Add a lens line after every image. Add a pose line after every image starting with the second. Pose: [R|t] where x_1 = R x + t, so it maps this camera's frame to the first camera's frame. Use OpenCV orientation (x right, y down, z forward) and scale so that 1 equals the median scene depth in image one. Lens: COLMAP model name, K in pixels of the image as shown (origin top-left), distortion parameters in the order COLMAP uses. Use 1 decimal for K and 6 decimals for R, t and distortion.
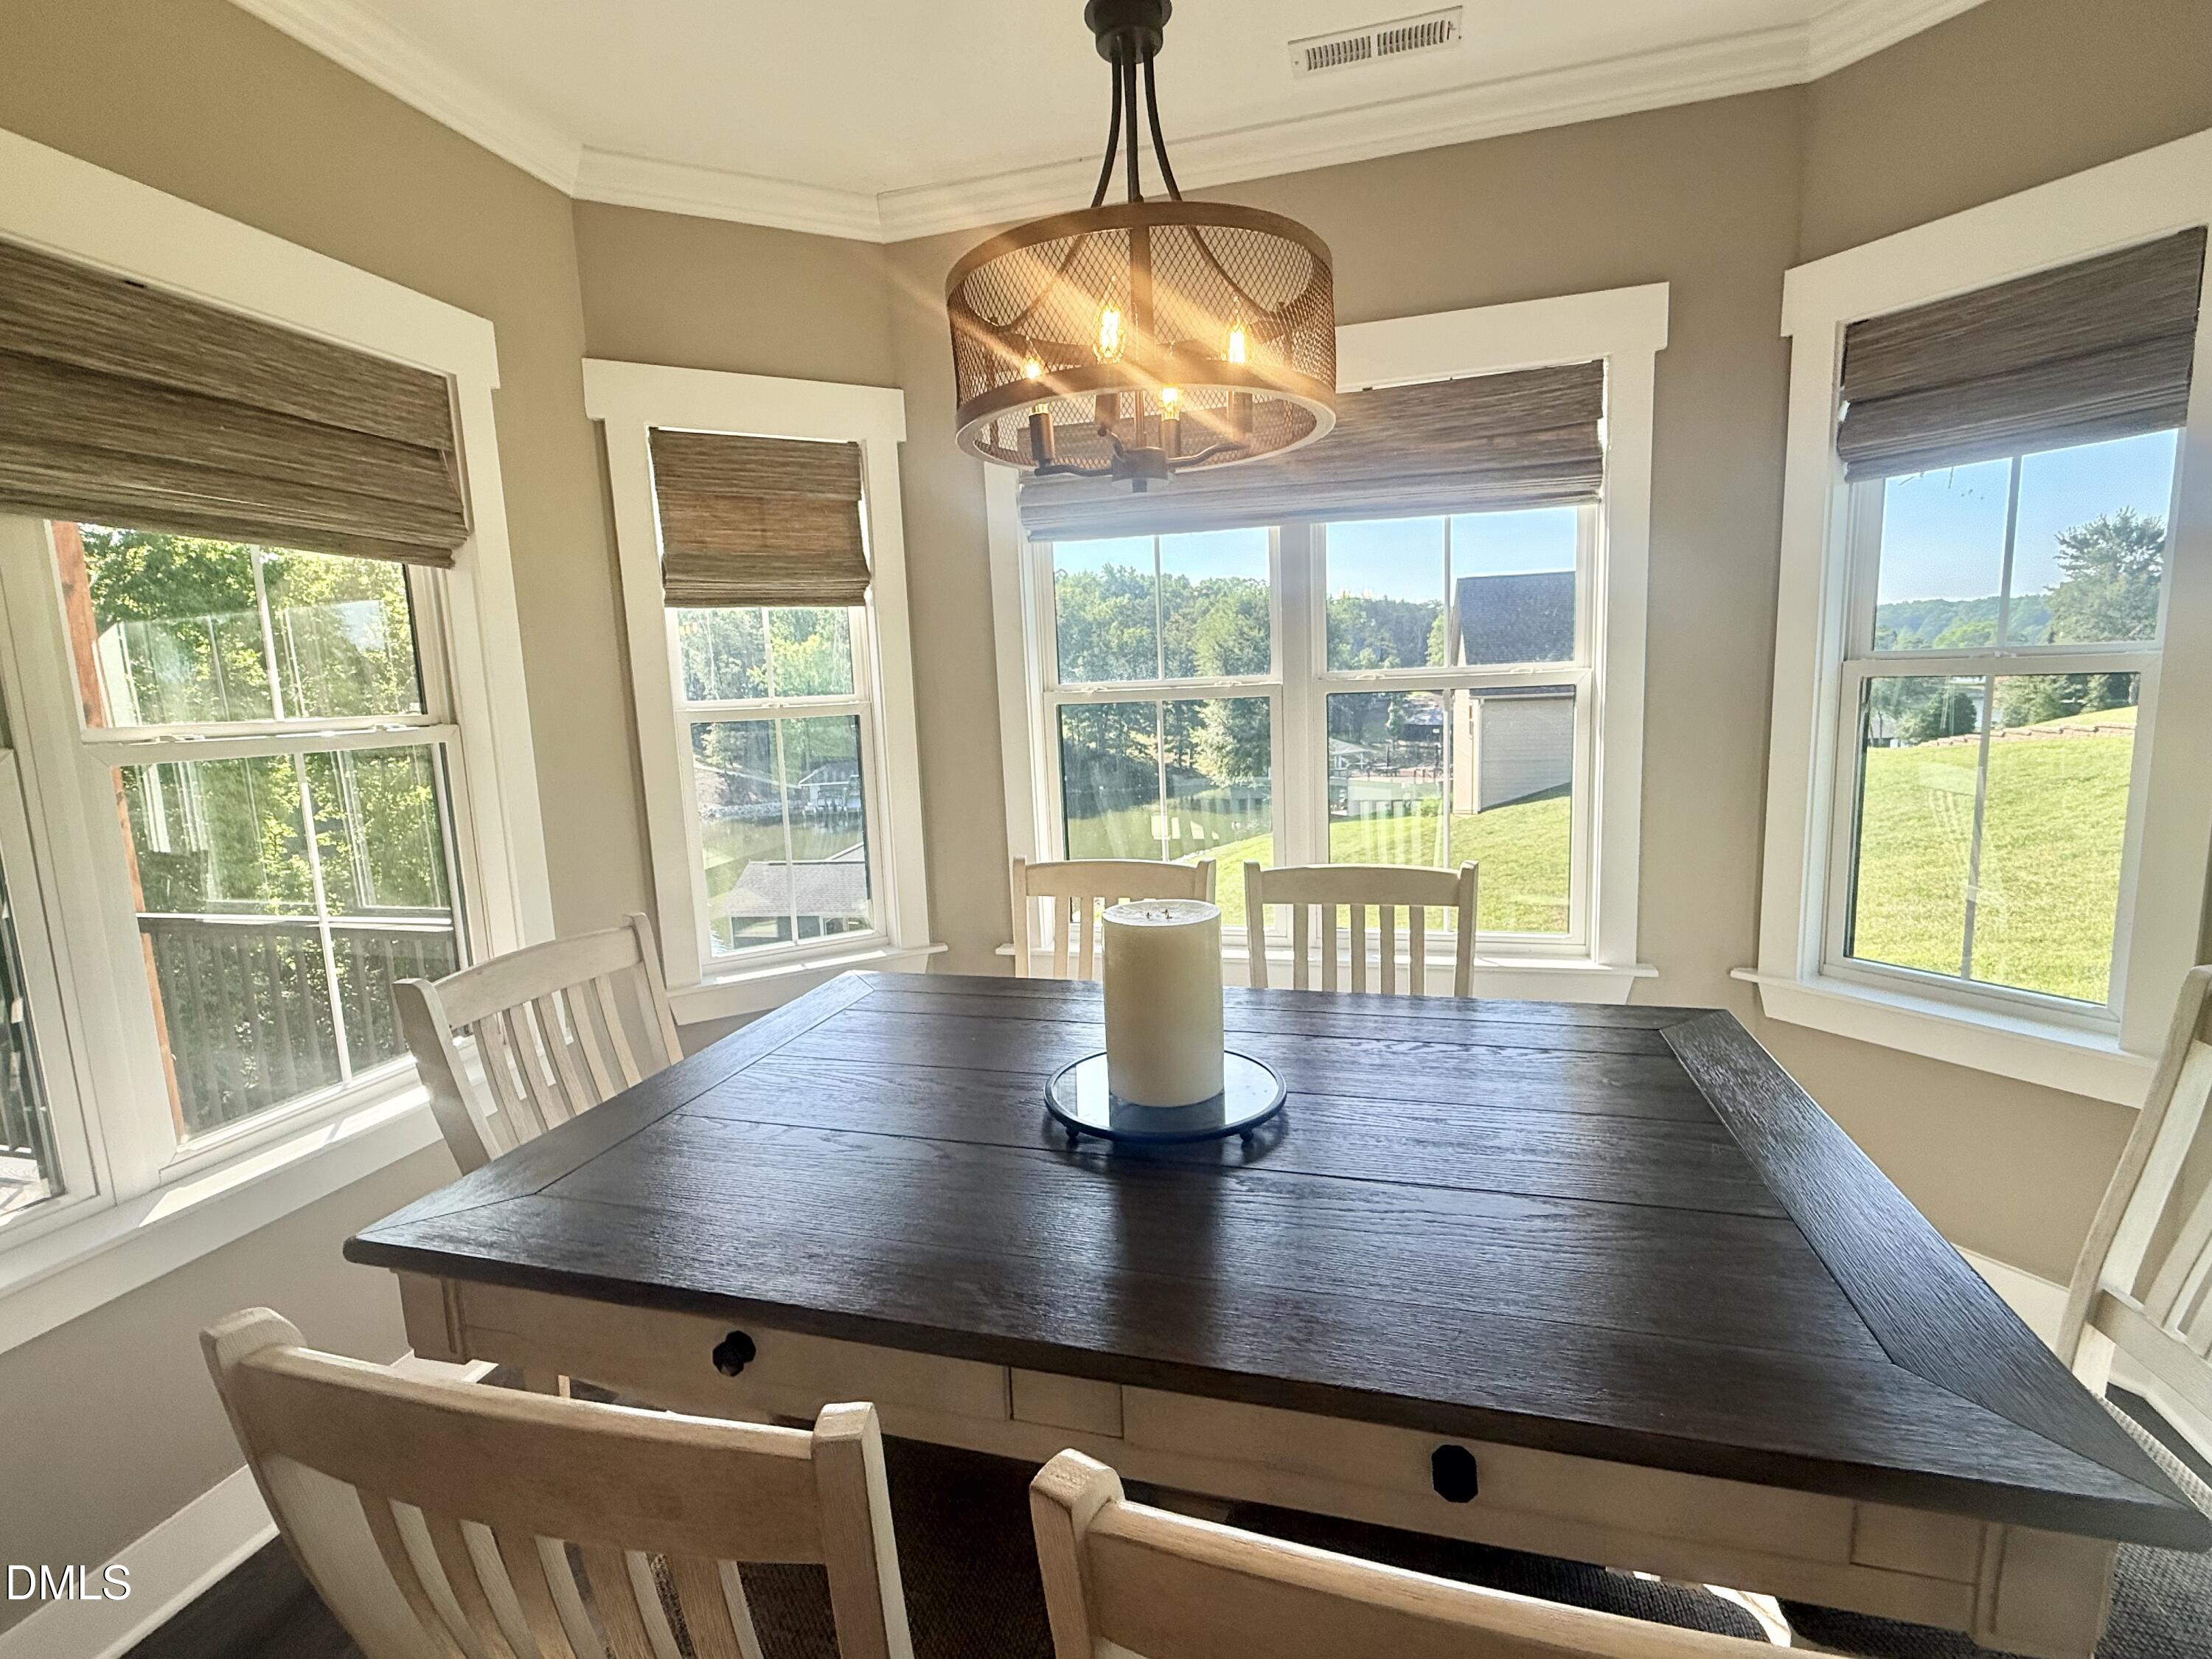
lens RADIAL K [[1033.3, 0, 1112.5], [0, 1033.3, 821.3], [0, 0, 1]] dist [0.001858, 0.000246]
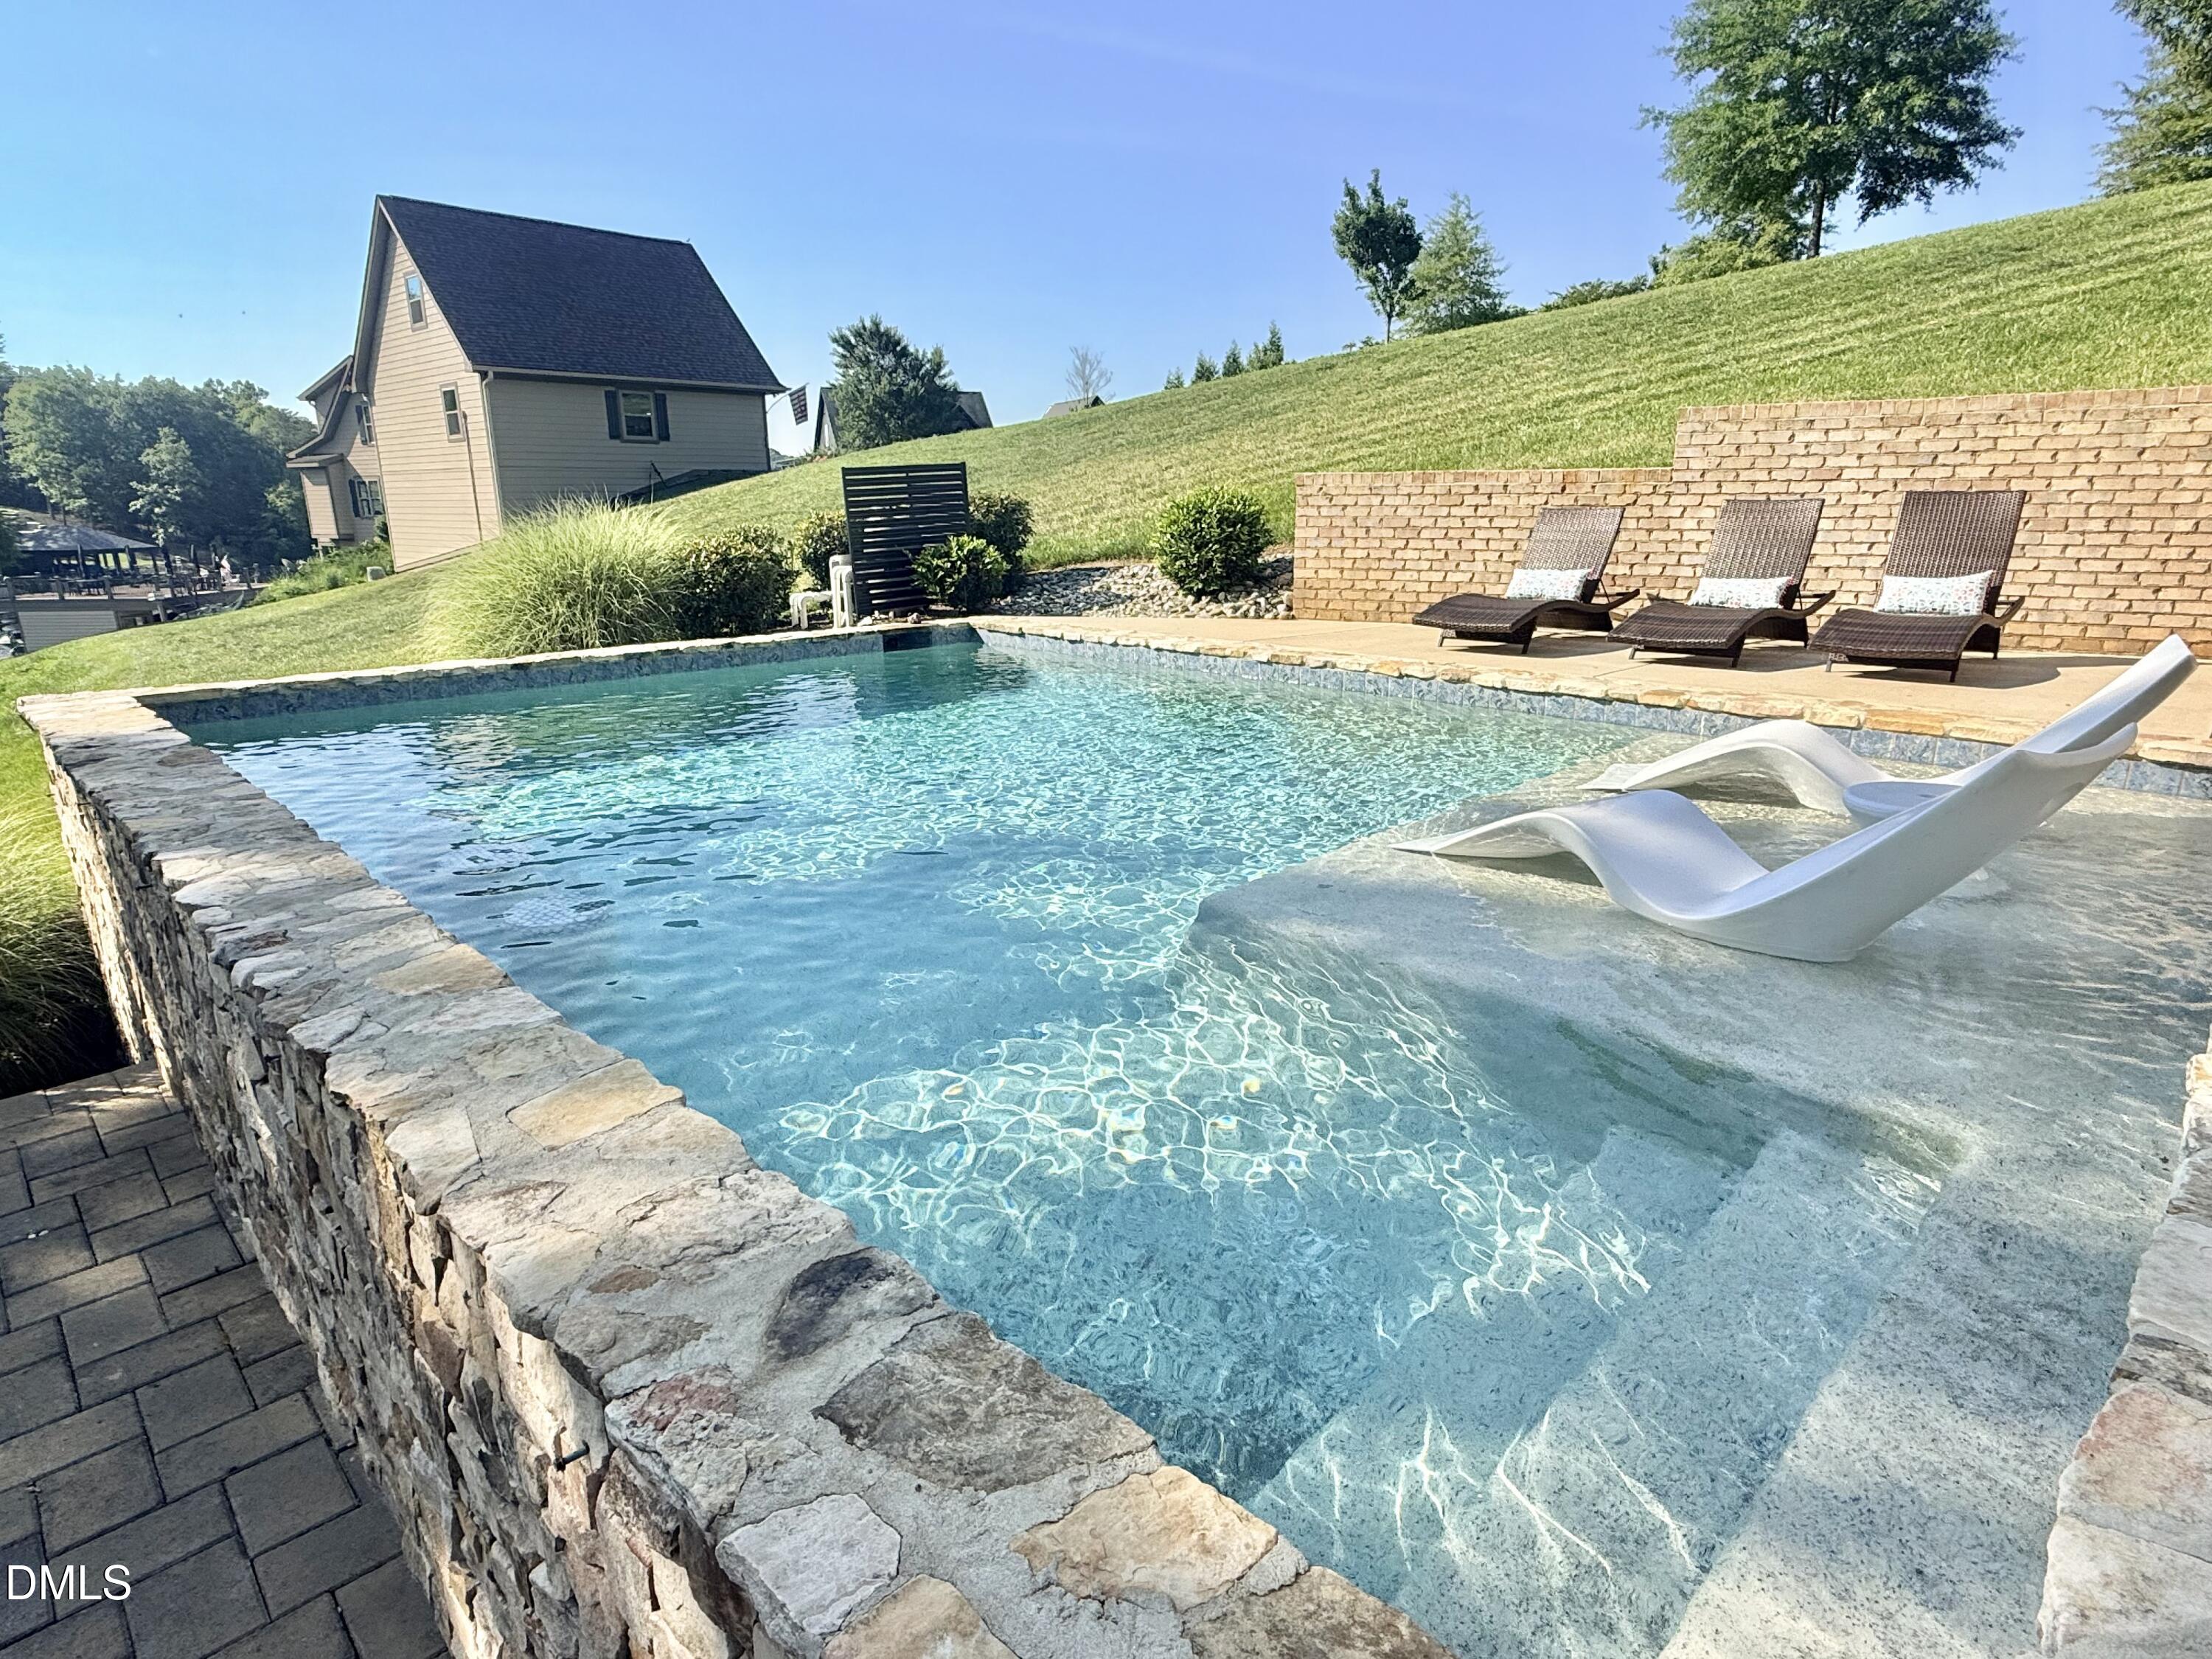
lens RADIAL K [[1213.7, 0, 1108.1], [0, 1213.7, 825.5], [0, 0, 1]] dist [-0.001248, 0.003345]
pose [[0.496400, -0.191897, 0.846618, -0.067974], [0.104408, 0.981379, 0.161225, 0.033628], [-0.861792, 0.008362, 0.507192, 0.079453]]
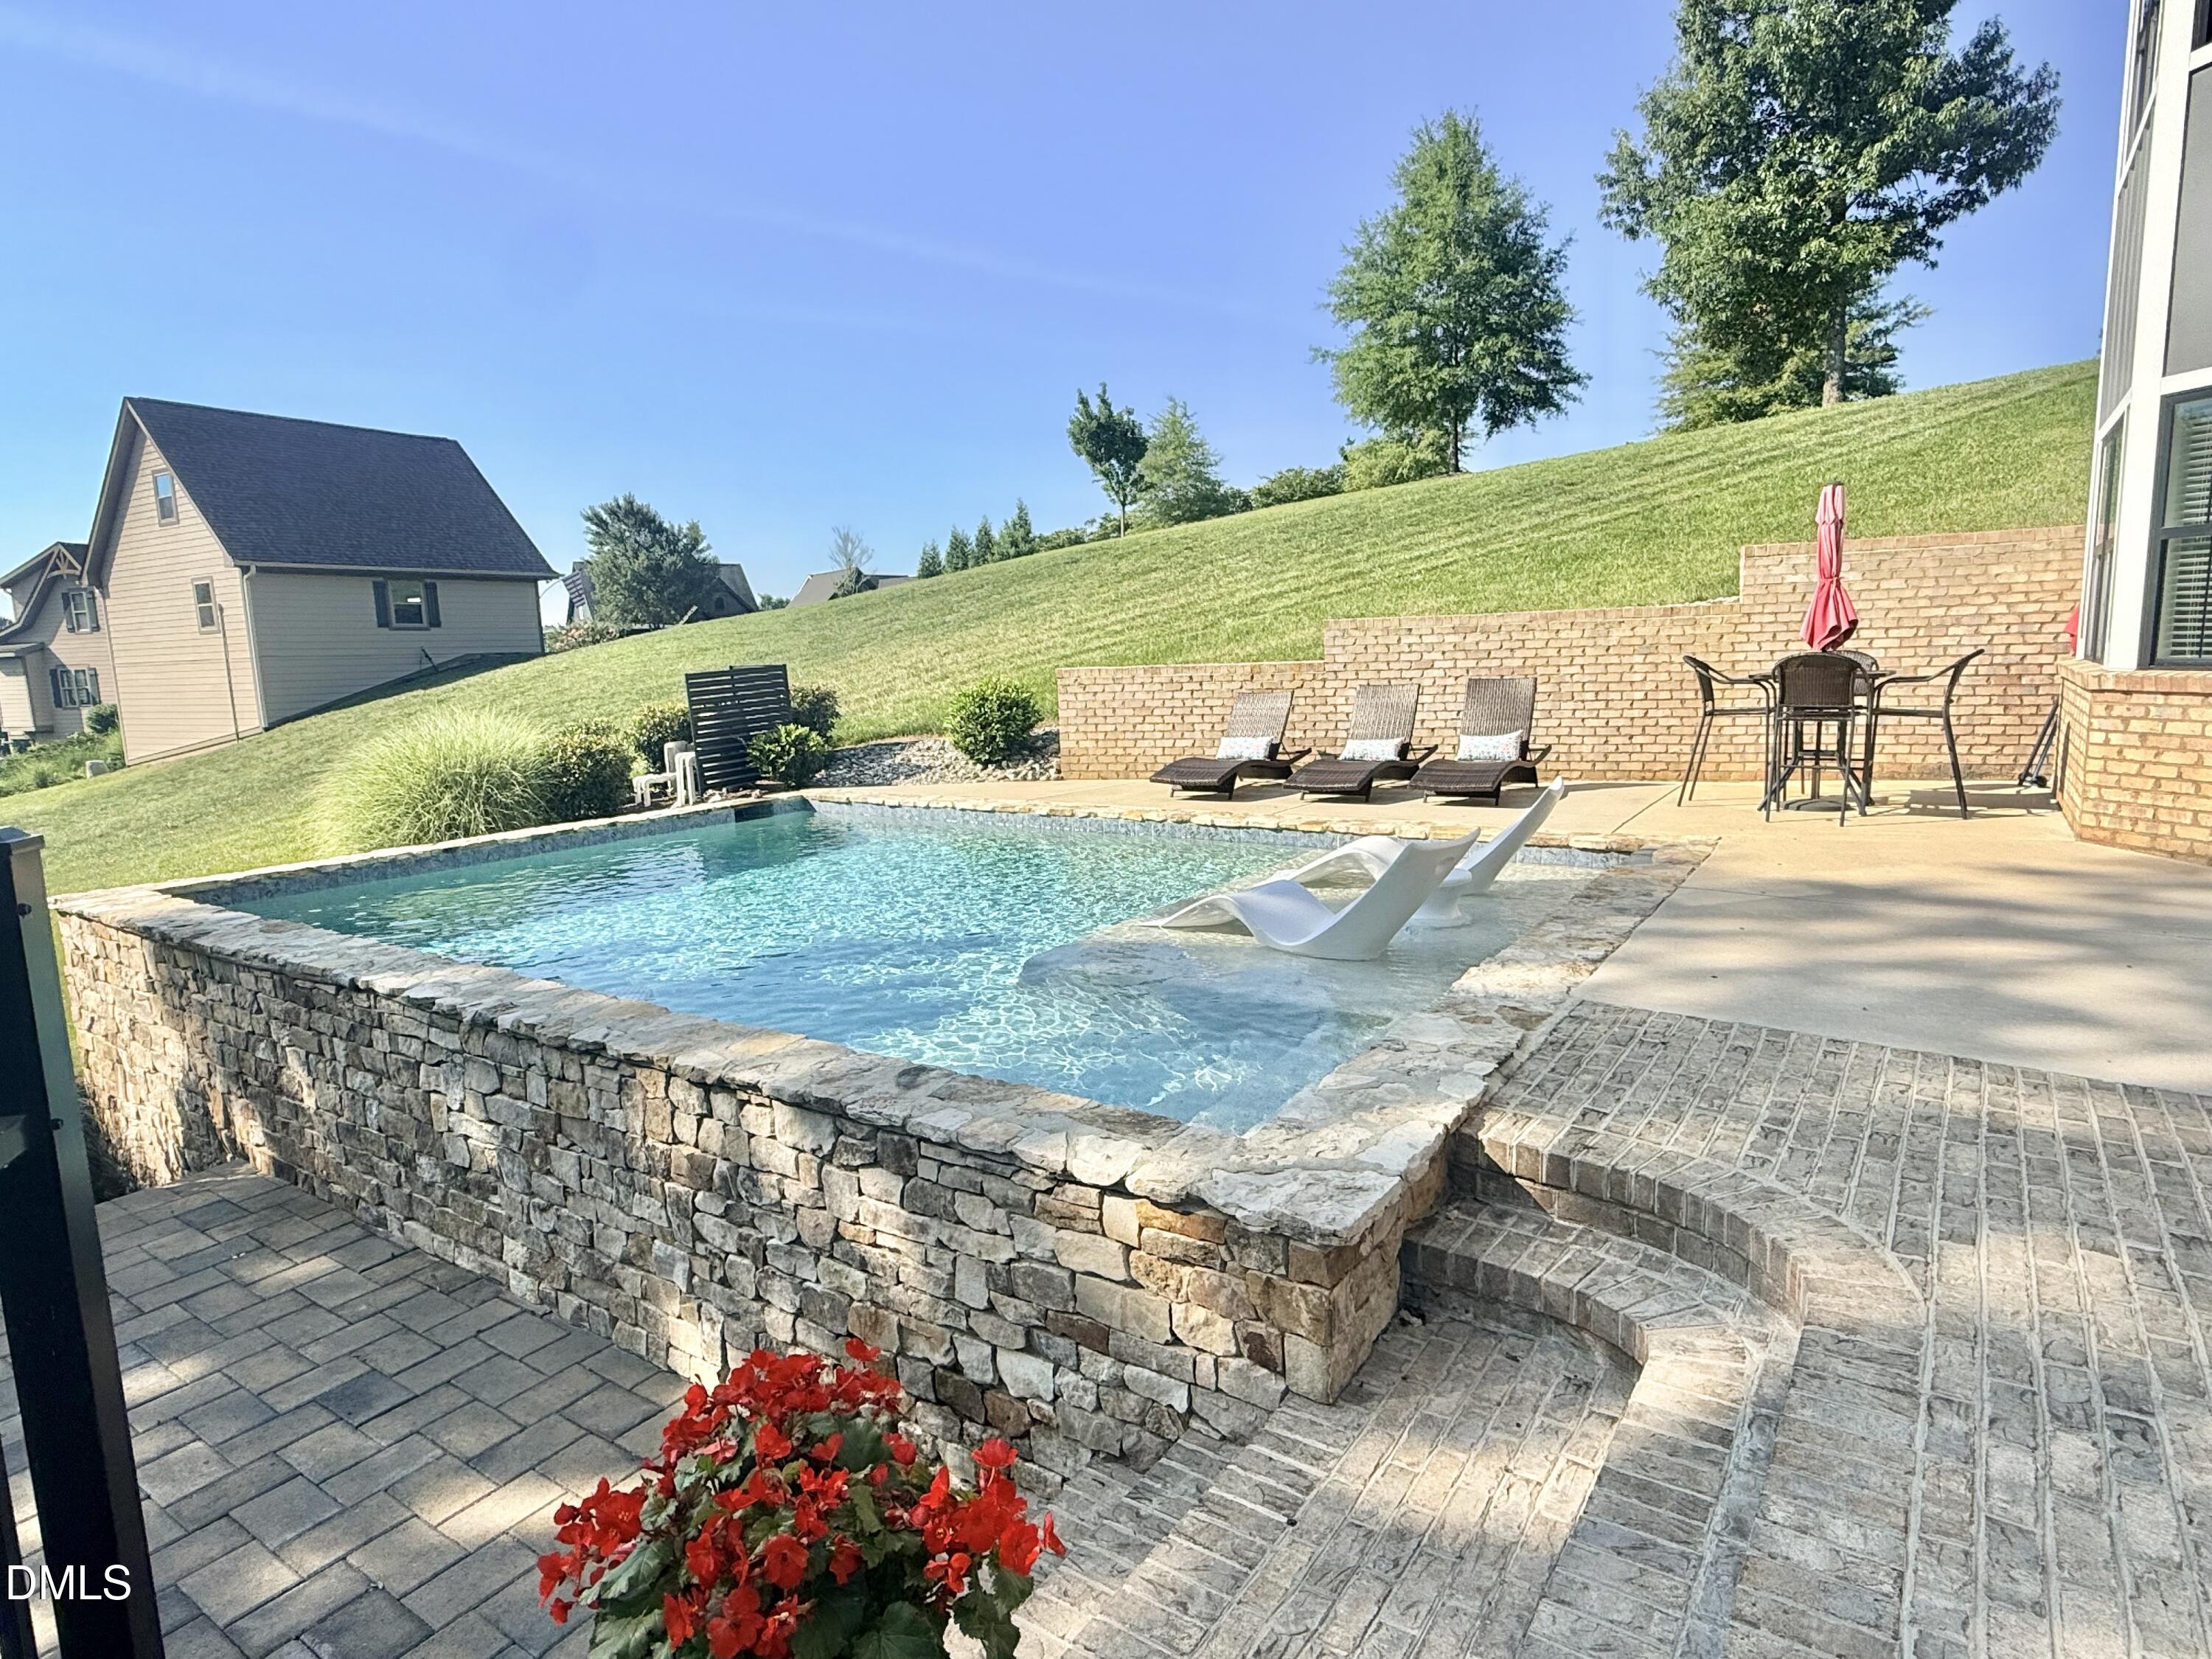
lens RADIAL K [[1213.7, 0, 1111.3], [0, 1213.7, 820.1], [0, 0, 1]] dist [-0.001248, 0.003345]
pose [[0.317466, -0.104027, 0.942547, -0.090901], [0.148079, 0.987209, 0.059080, 0.032078], [-0.936637, 0.120816, 0.328809, 0.070846]]
